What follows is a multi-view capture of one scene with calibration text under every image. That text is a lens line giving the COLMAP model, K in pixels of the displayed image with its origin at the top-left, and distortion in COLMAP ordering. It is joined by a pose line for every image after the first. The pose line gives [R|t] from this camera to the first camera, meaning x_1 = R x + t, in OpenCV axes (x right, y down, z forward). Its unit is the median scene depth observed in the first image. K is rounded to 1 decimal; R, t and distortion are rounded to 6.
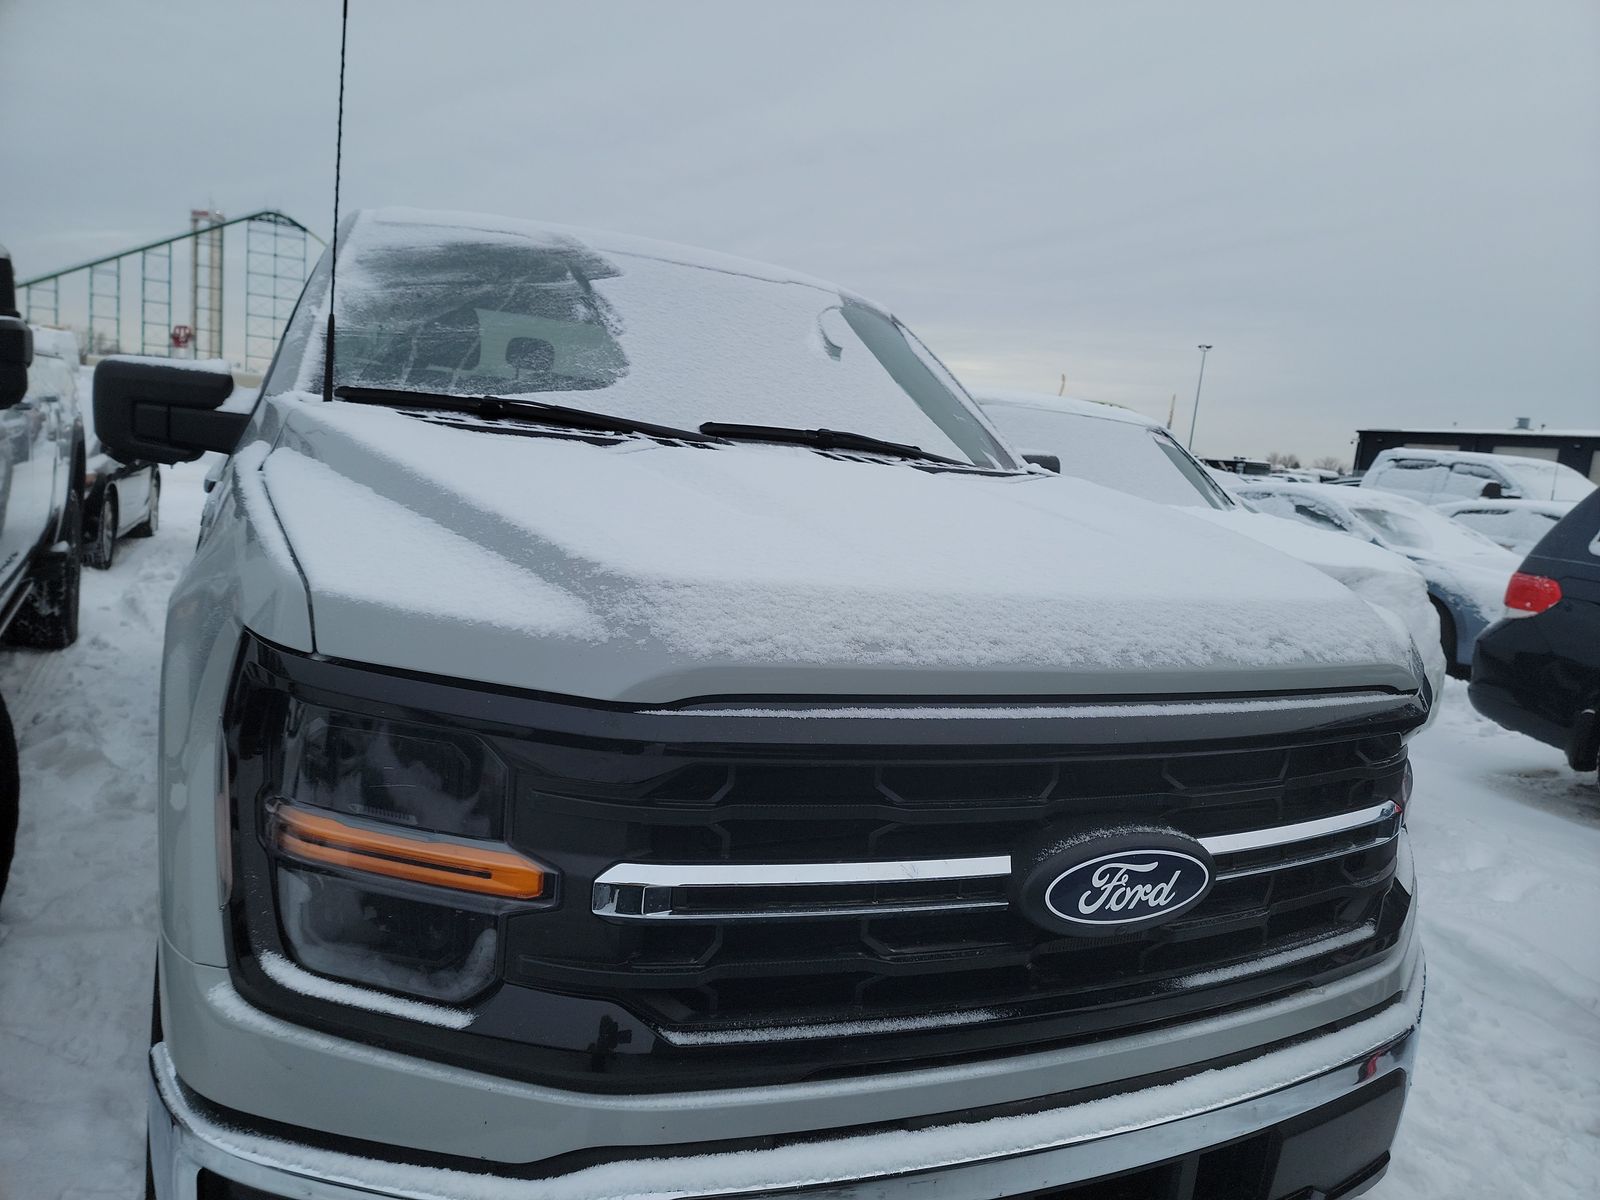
lens RADIAL K [[1113.1, 0, 818.6], [0, 1113.1, 605.7], [0, 0, 1]] dist [0.080865, -0.060435]
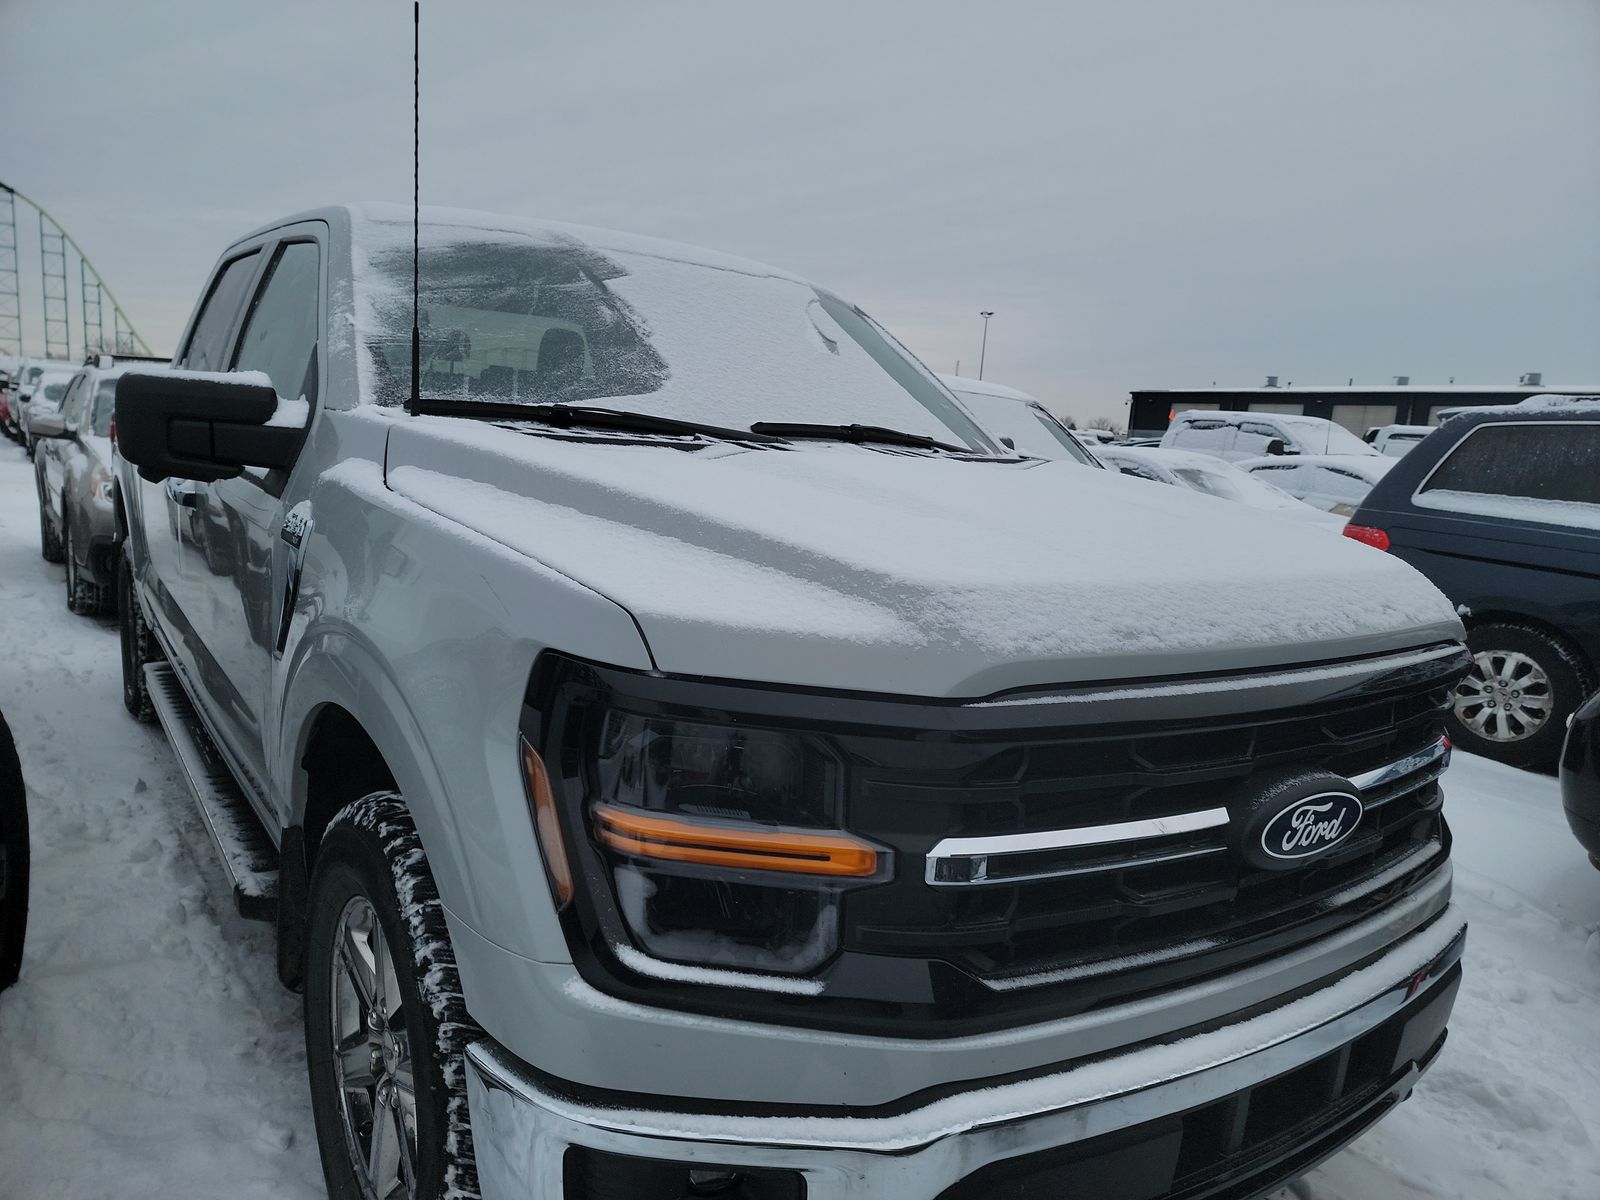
lens RADIAL K [[1113.1, 0, 801.0], [0, 1113.1, 632.9], [0, 0, 1]] dist [0.080865, -0.060435]
pose [[0.986397, -0.057400, 0.154032, -0.394310], [0.049835, 0.997375, 0.052534, -0.036470], [-0.156643, -0.044143, 0.986668, -0.069002]]
